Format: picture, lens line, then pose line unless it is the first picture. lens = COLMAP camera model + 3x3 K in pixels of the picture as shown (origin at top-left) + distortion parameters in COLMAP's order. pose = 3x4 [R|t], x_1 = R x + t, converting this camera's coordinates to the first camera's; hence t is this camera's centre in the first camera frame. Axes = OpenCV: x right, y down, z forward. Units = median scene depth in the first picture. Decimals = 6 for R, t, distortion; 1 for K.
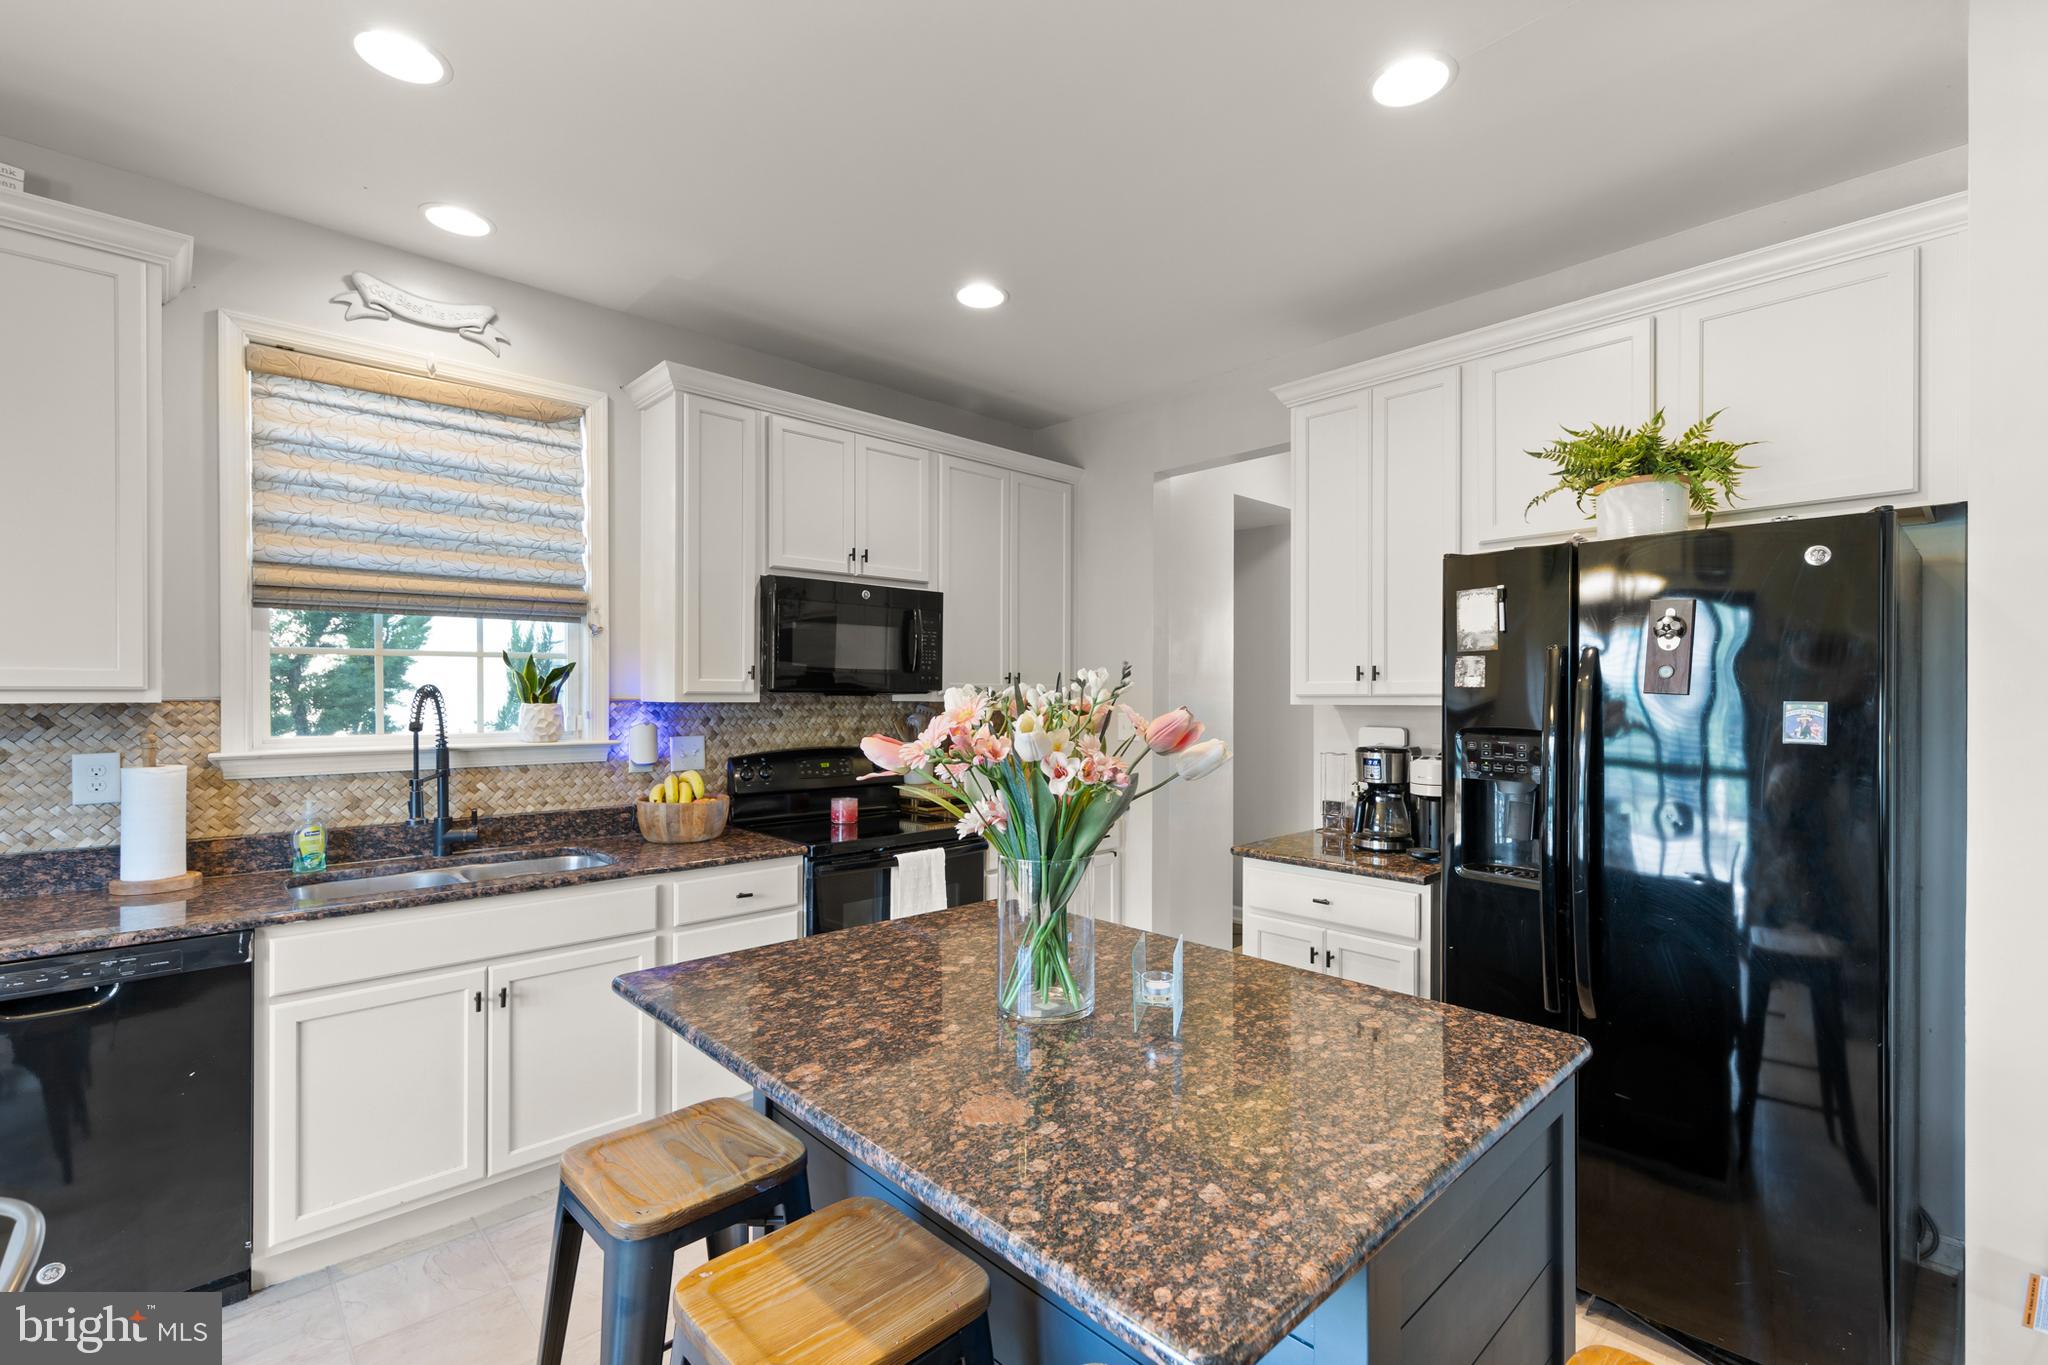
lens RADIAL K [[882.2, 0, 1039.4], [0, 882.2, 698.2], [0, 0, 1]] dist [-0.003309, 0.001416]
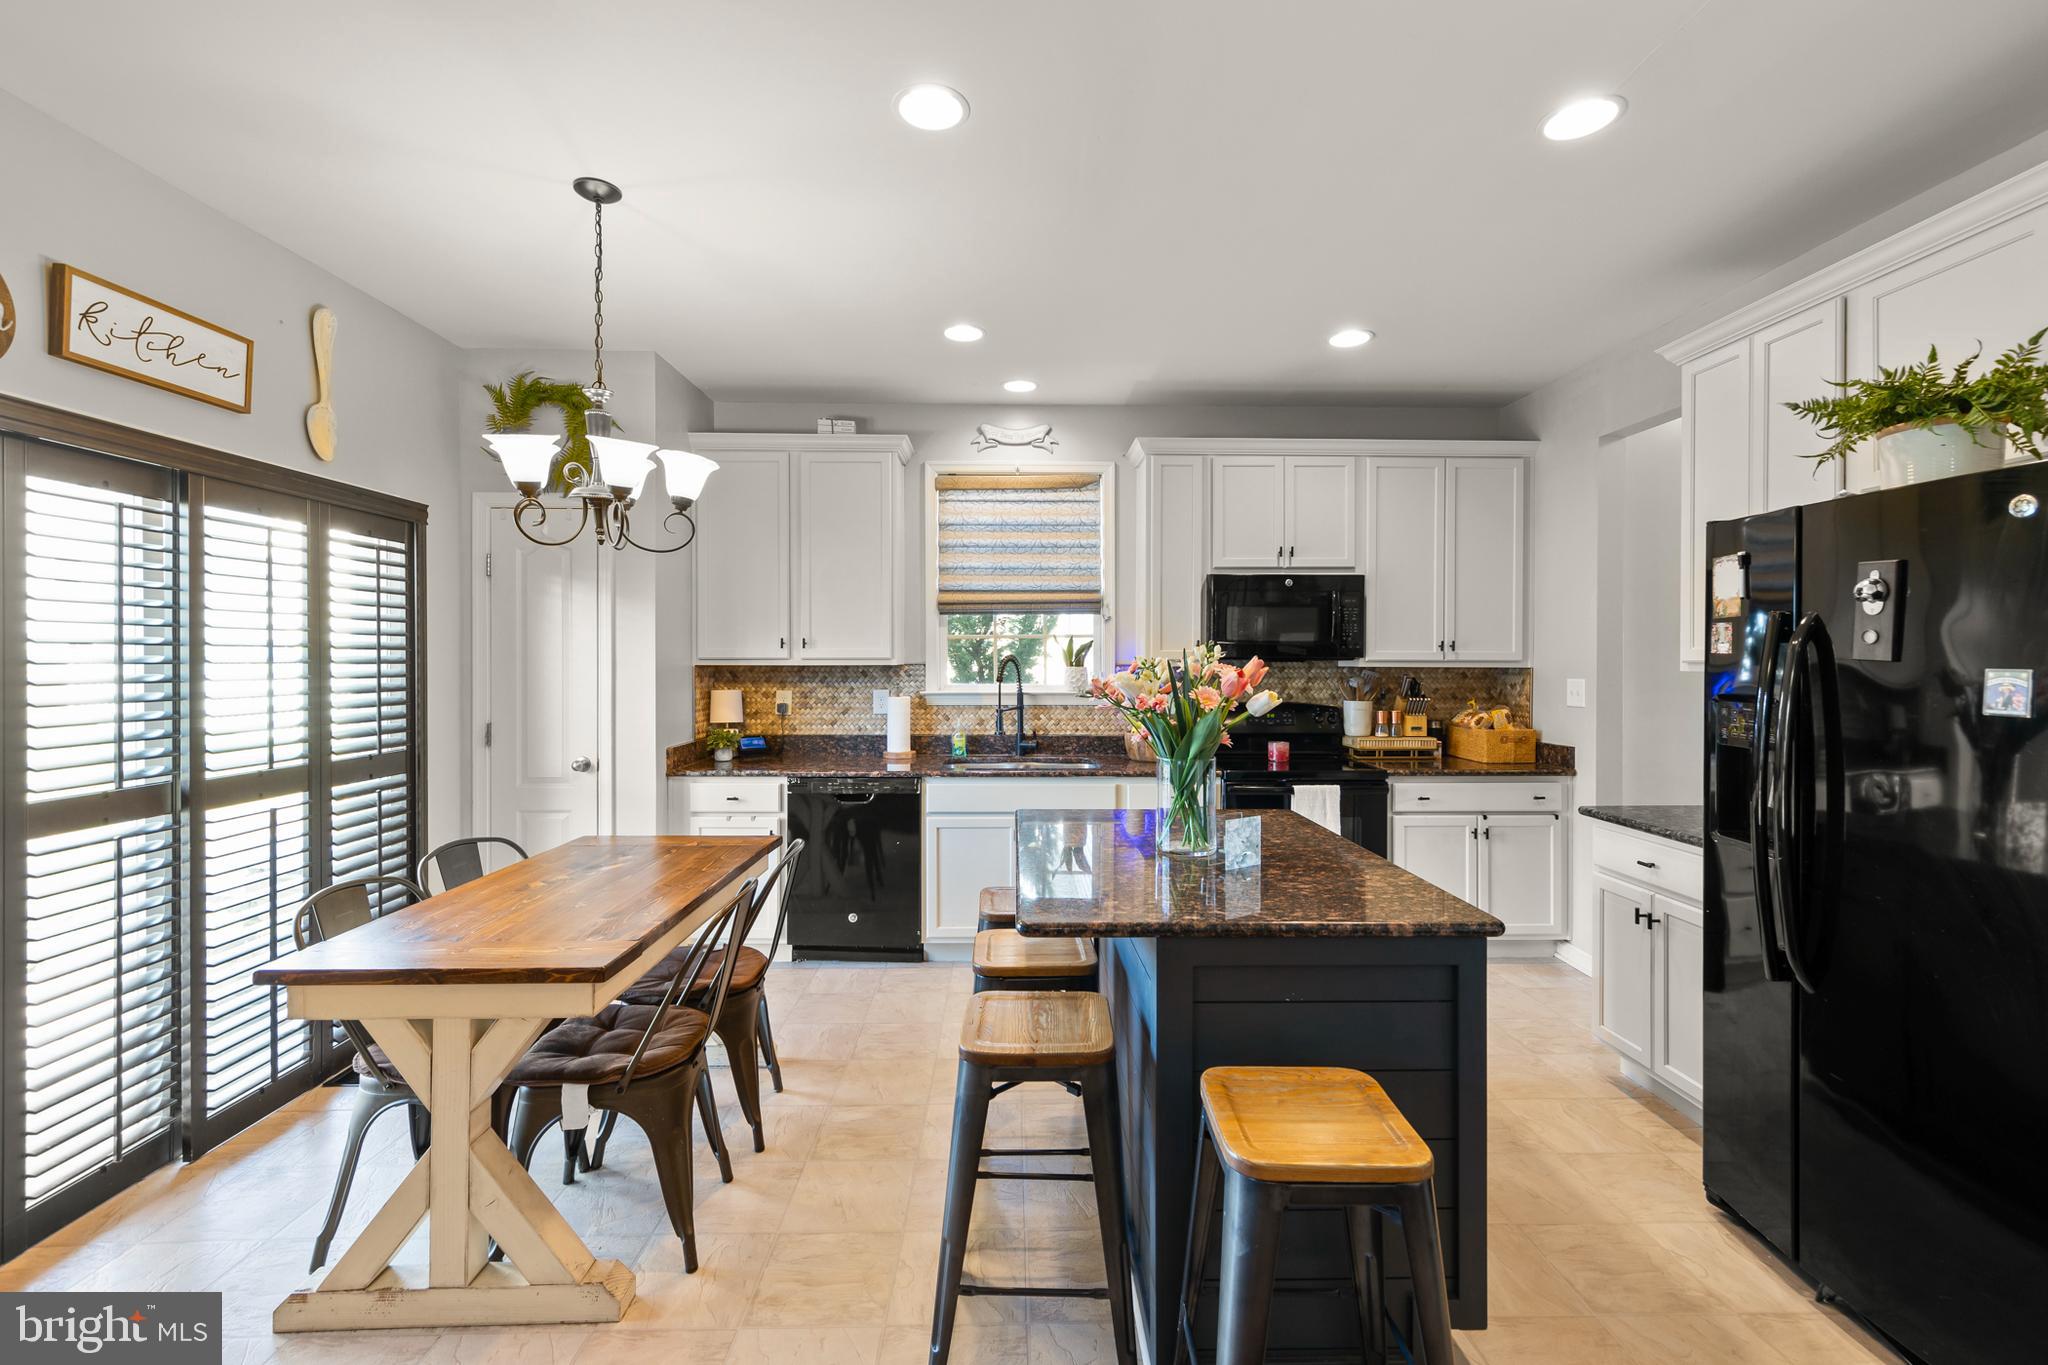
lens RADIAL K [[882.2, 0, 1041.8], [0, 882.2, 662.3], [0, 0, 1]] dist [-0.003309, 0.001416]
pose [[0.738457, 0.001000, -0.674300, 0.533900], [-0.003142, 0.999993, -0.001958, 0.001624], [0.674293, 0.003564, 0.738455, -0.243413]]
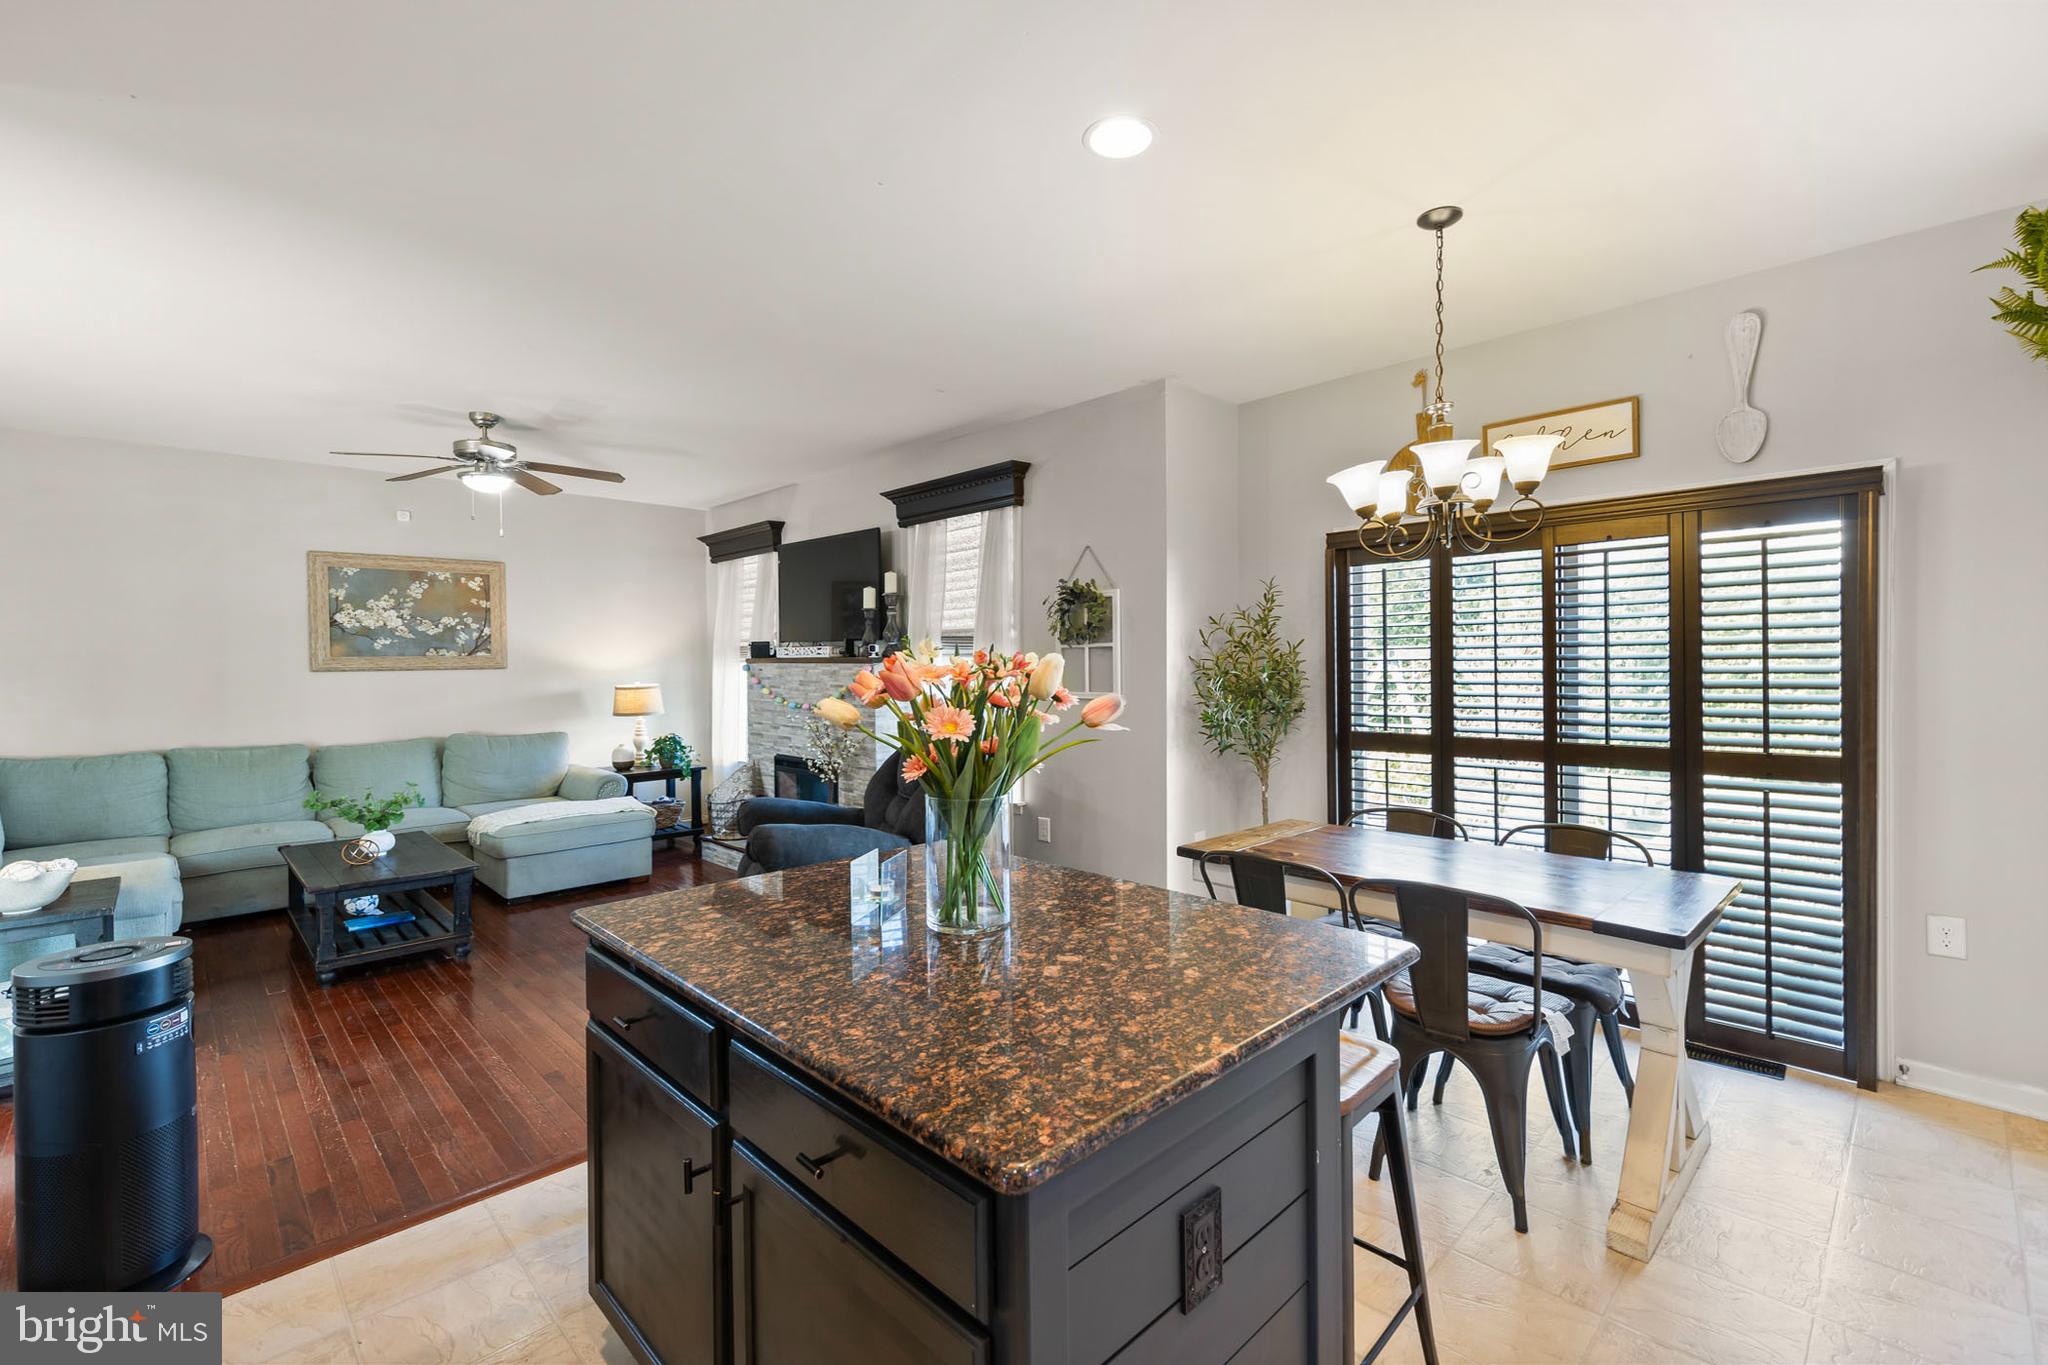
lens RADIAL K [[882.2, 0, 1021.5], [0, 882.2, 658.3], [0, 0, 1]] dist [-0.003309, 0.001416]
pose [[-0.999922, 0.008796, 0.008812, -0.042503], [0.008769, 0.999957, -0.003150, 0.002404], [-0.008839, -0.003073, -0.999956, 1.268129]]
